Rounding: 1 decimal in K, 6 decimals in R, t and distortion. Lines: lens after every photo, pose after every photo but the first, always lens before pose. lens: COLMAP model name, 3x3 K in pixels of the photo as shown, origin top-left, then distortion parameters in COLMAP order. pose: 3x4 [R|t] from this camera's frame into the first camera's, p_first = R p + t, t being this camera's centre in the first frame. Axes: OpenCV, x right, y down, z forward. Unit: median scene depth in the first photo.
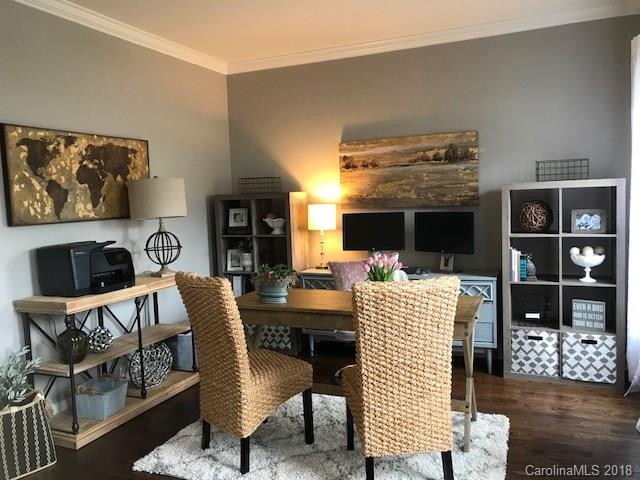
lens RADIAL K [[528.2, 0, 317.6], [0, 528.2, 242.1], [0, 0, 1]] dist [0.044299, -0.049455]
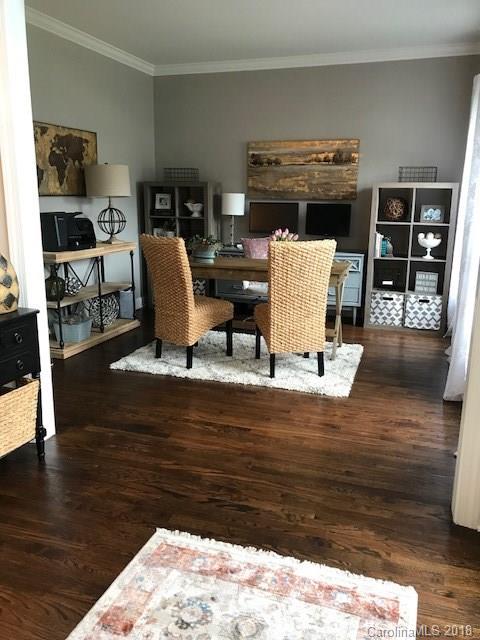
lens RADIAL K [[528.2, 0, 245.6], [0, 528.2, 318.3], [0, 0, 1]] dist [0.044299, -0.049455]
pose [[0.995894, 0.028274, 0.086002, -0.077983], [-0.040592, 0.988593, 0.145041, 0.046500], [-0.080921, -0.147936, 0.985681, -0.342430]]
